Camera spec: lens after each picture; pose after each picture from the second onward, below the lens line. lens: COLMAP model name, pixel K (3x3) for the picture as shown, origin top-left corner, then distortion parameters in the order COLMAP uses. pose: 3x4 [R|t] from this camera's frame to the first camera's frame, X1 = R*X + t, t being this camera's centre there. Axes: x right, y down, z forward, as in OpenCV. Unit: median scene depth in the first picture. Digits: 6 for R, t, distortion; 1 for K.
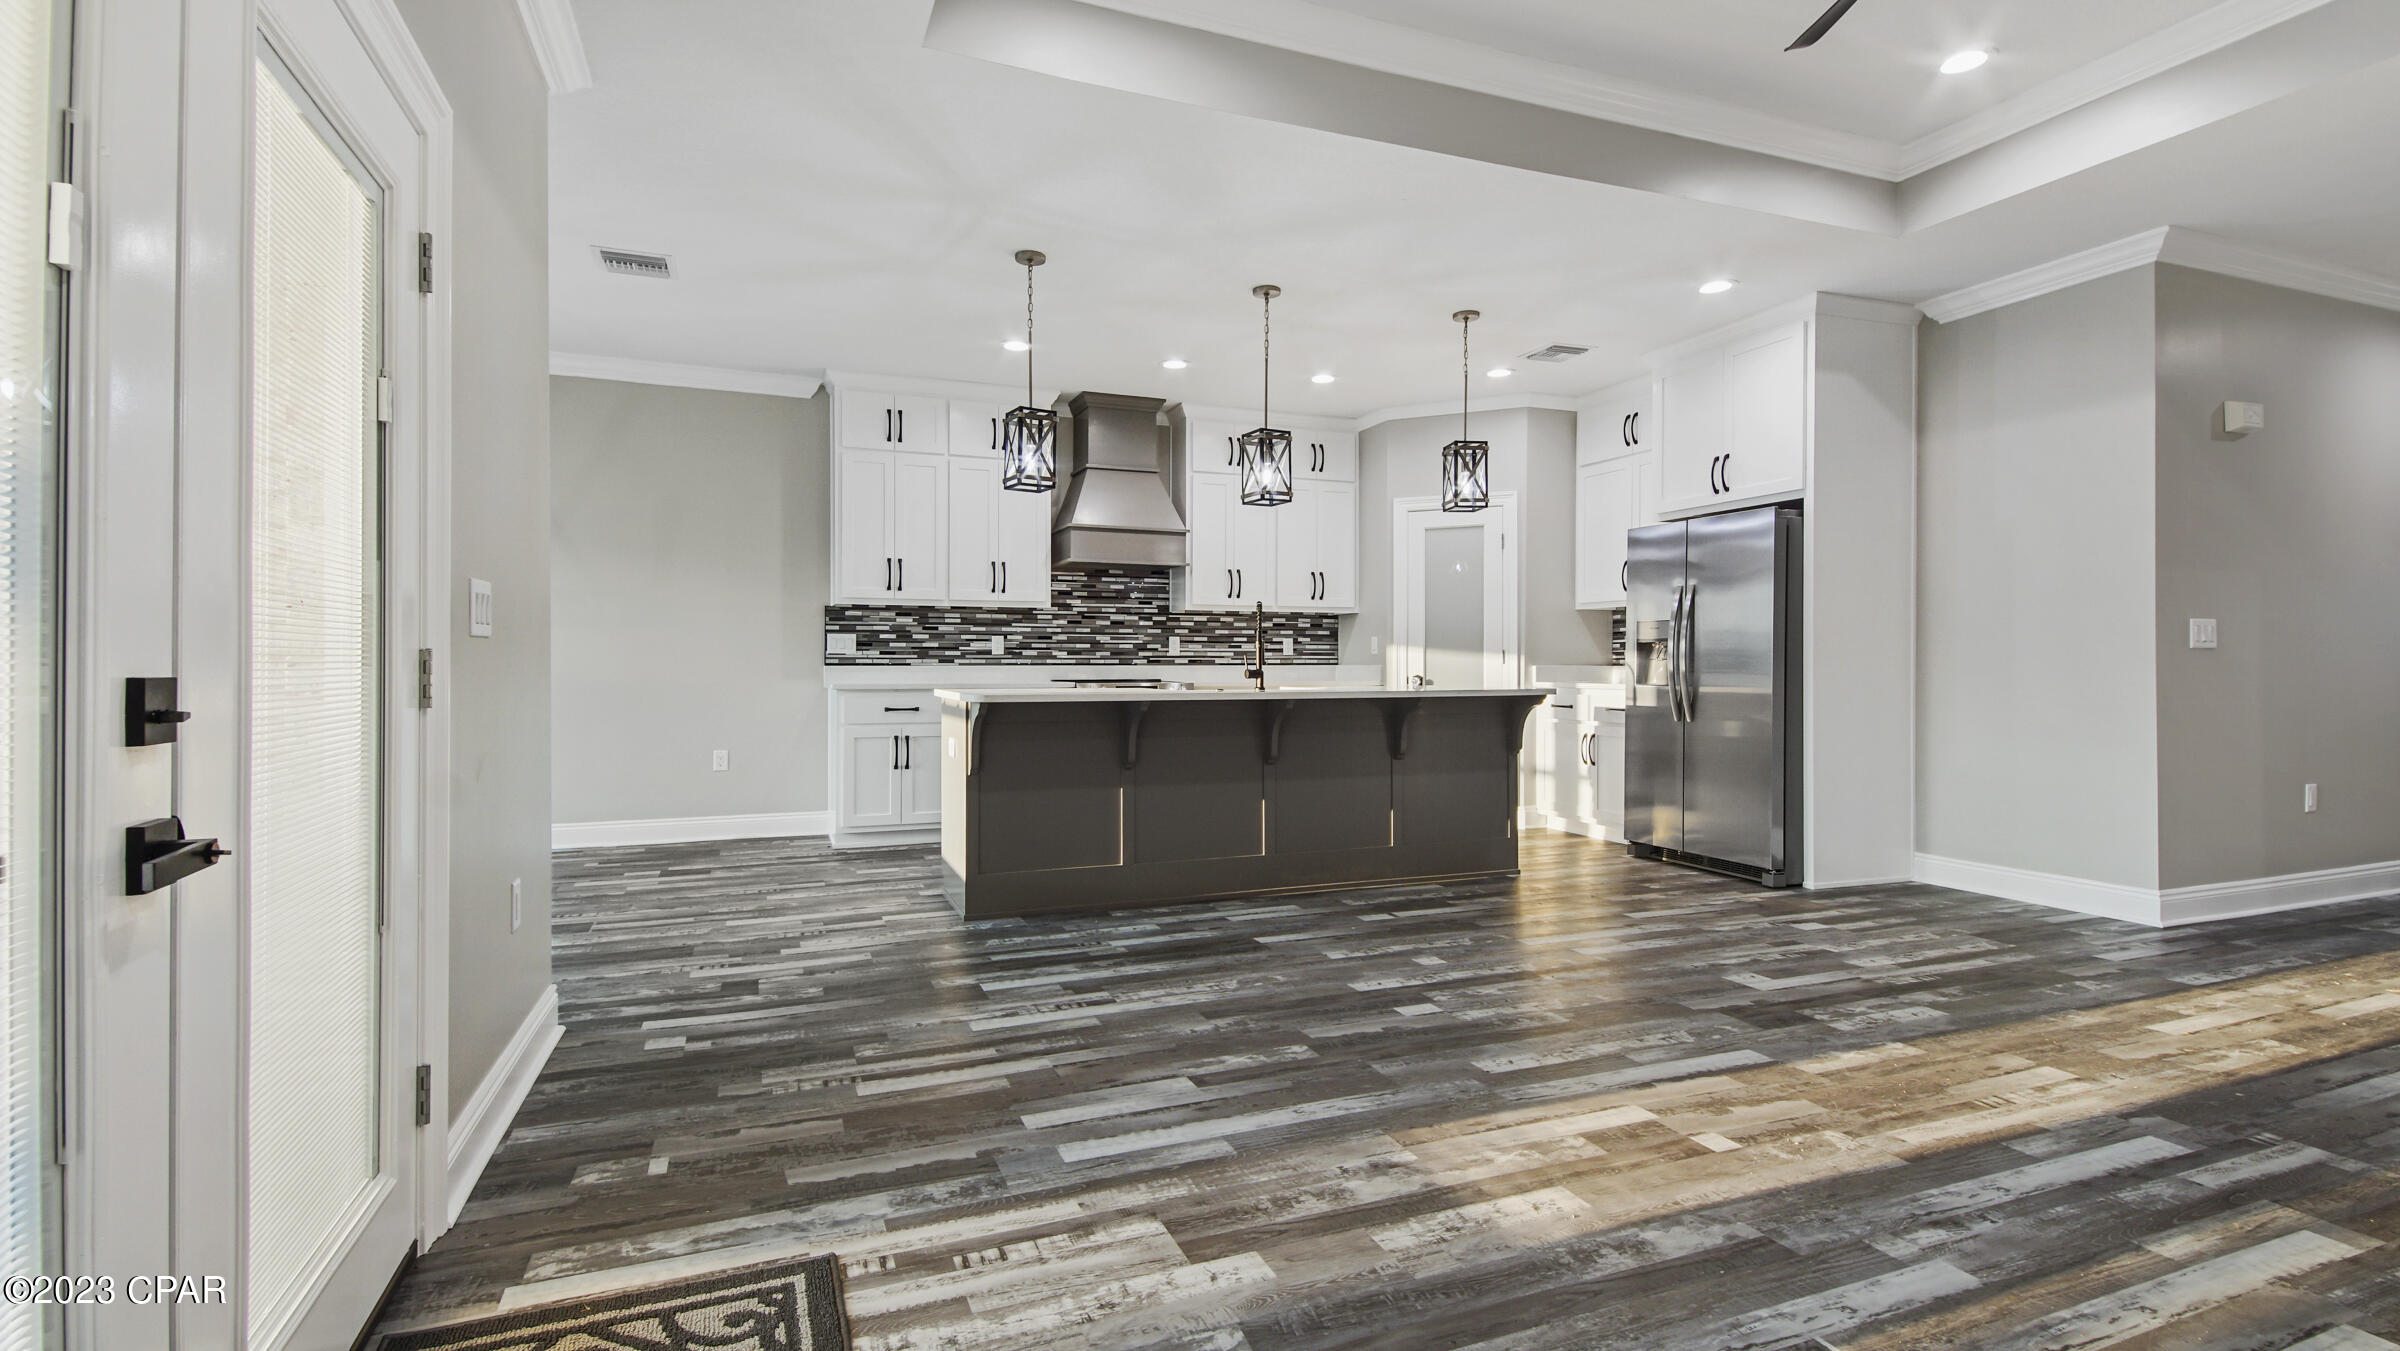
lens RADIAL K [[1064.2, 0, 1200.0], [0, 1064.2, 675.5], [0, 0, 1]] dist [0.049829, -0.025376]
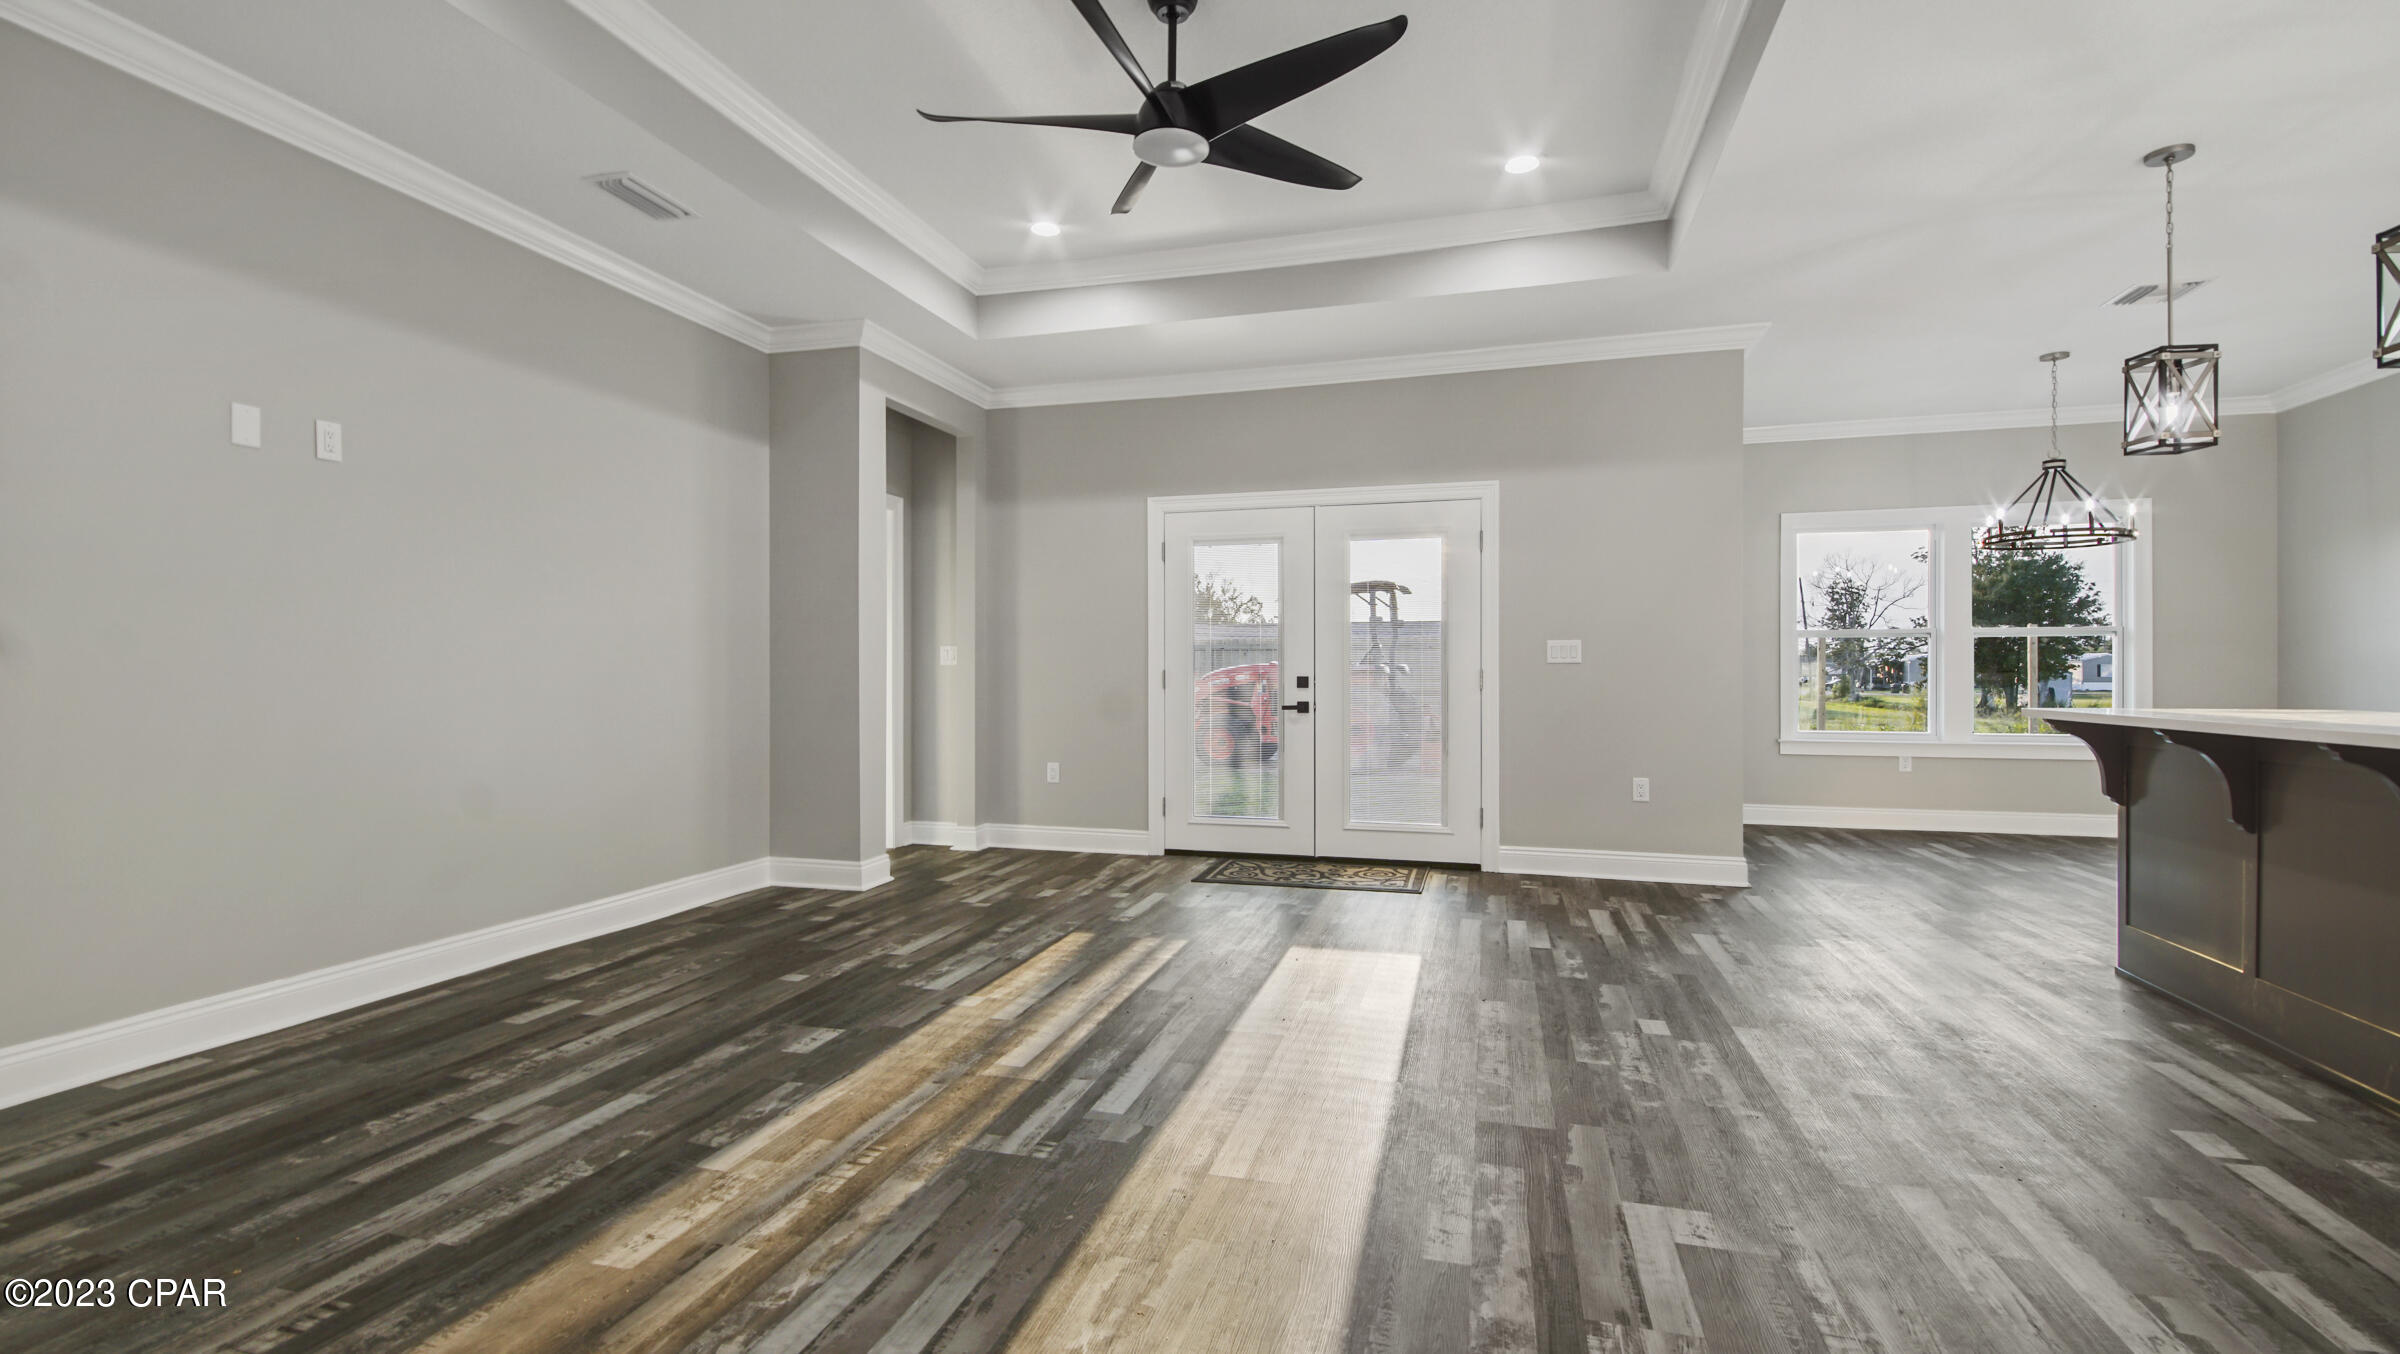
lens RADIAL K [[1064.2, 0, 1200.0], [0, 1064.2, 677.0], [0, 0, 1]] dist [0.049829, -0.025376]
pose [[-0.599937, 0.002561, -0.800043, 0.811101], [-0.008091, 0.999924, 0.009268, -0.009003], [0.800007, 0.012033, -0.599870, 0.820822]]
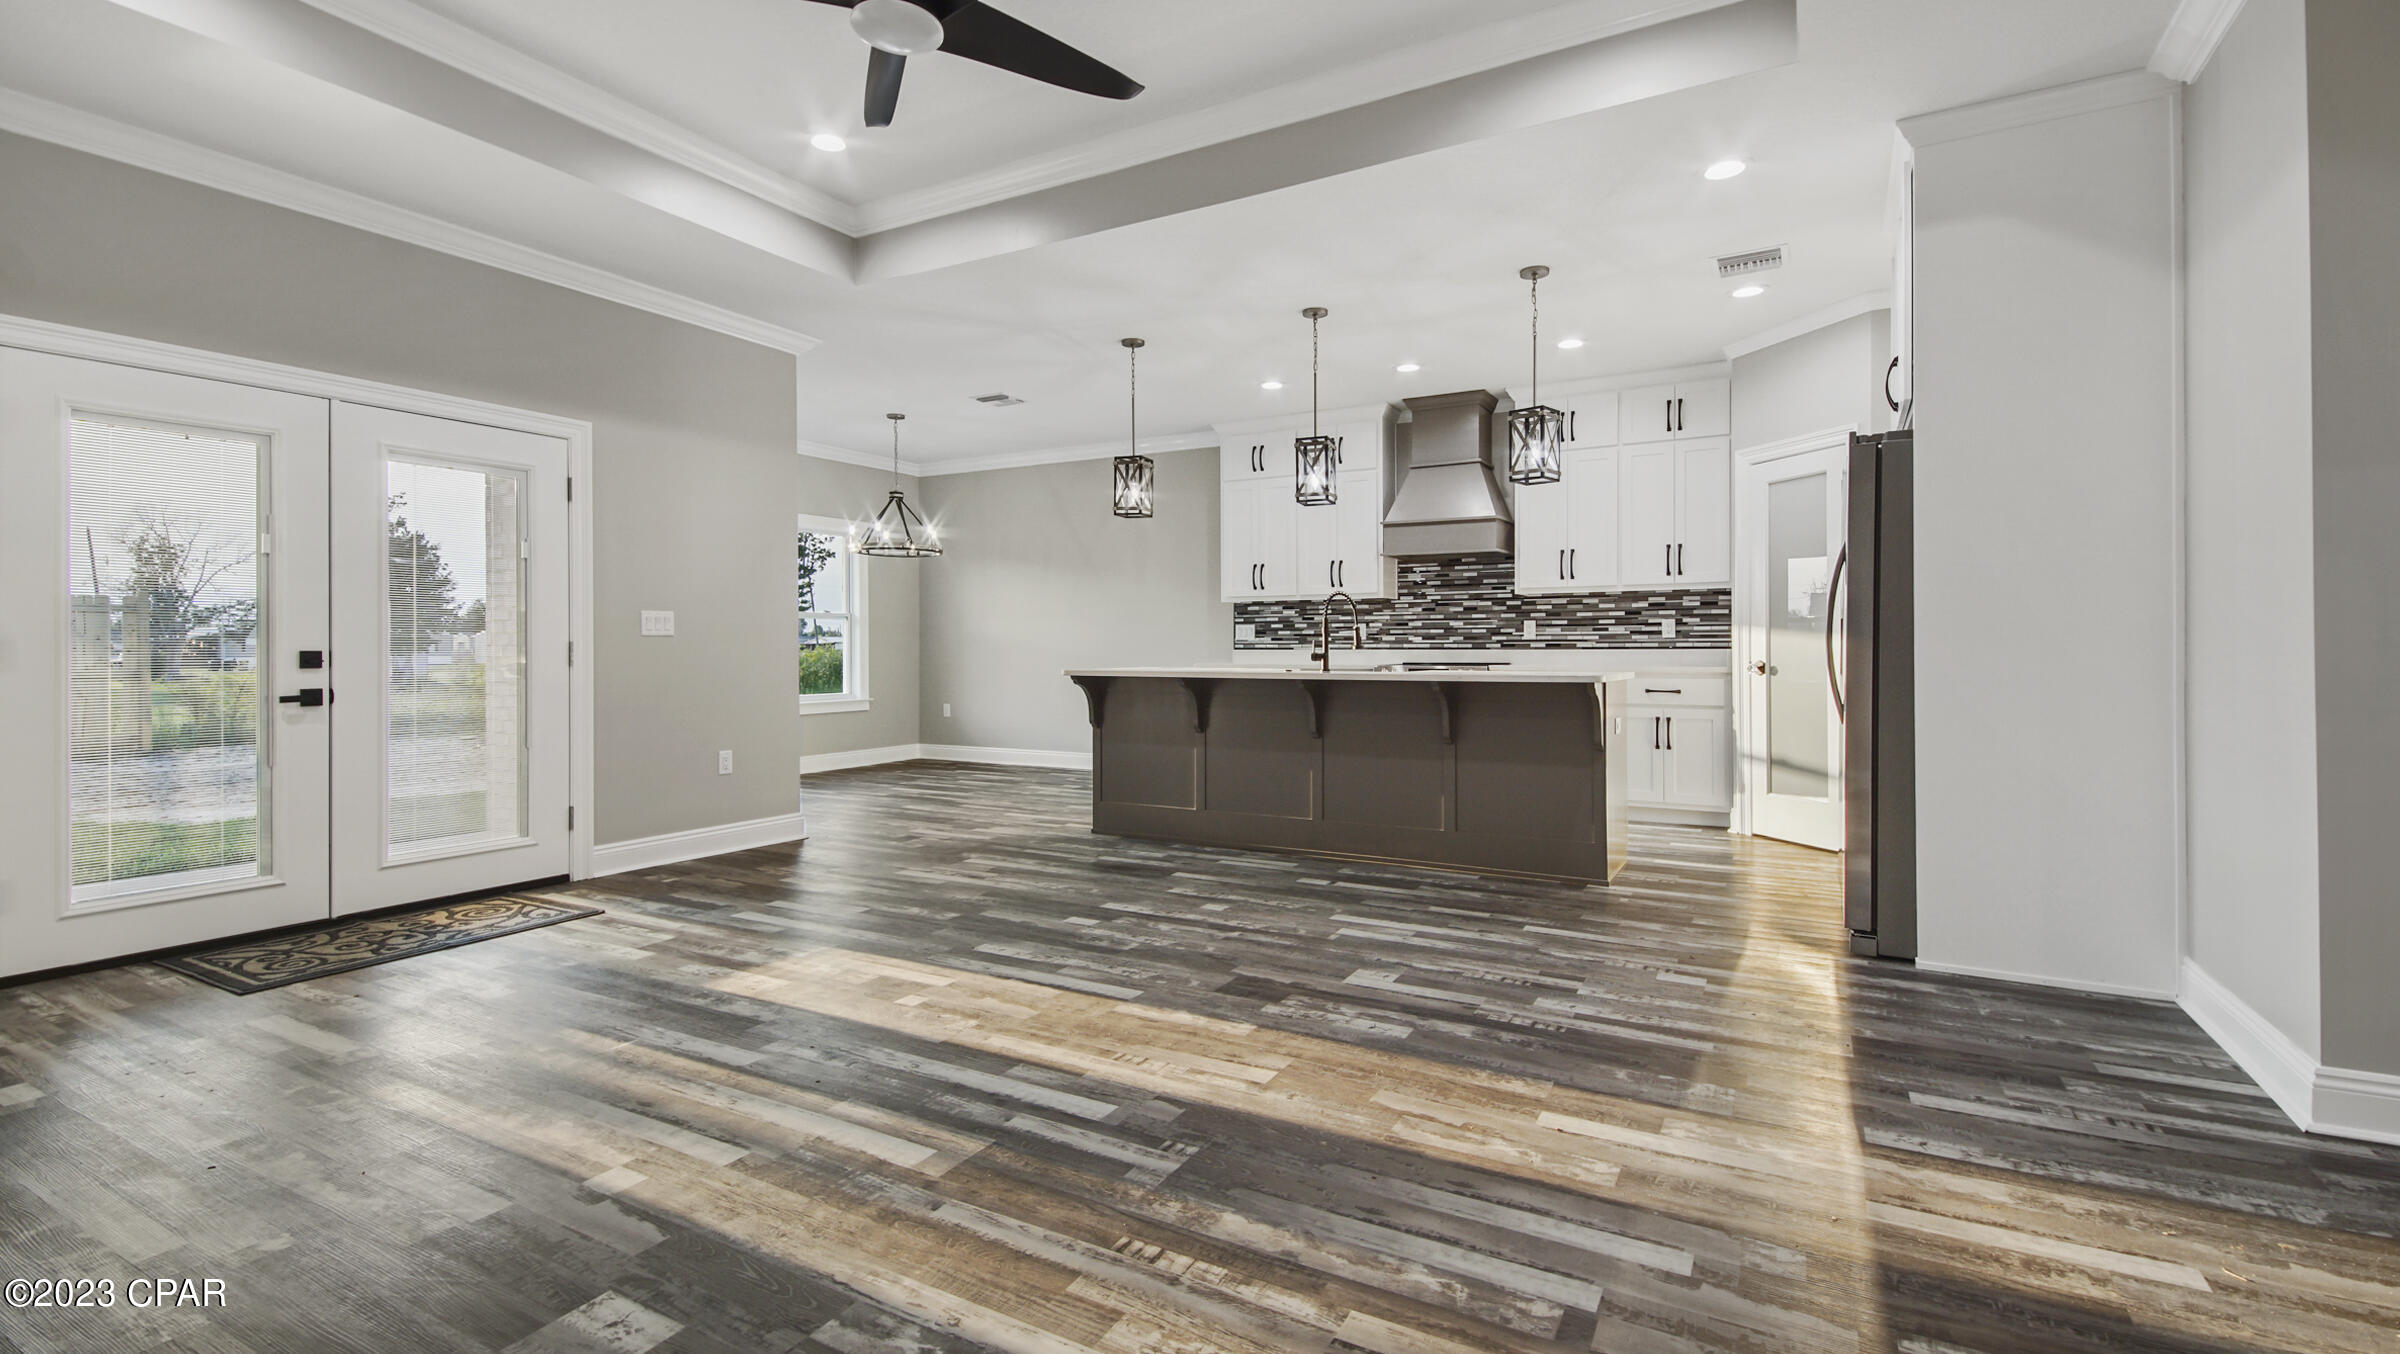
lens RADIAL K [[1051.0, 0, 1212.0], [0, 1051.0, 669.6], [0, 0, 1]] dist [0.026180, -0.000147]
pose [[0.641165, 0.014845, -0.767259, 0.817955], [-0.007874, 0.999888, 0.012766, -0.001129], [0.767362, -0.002144, 0.641210, 0.209621]]
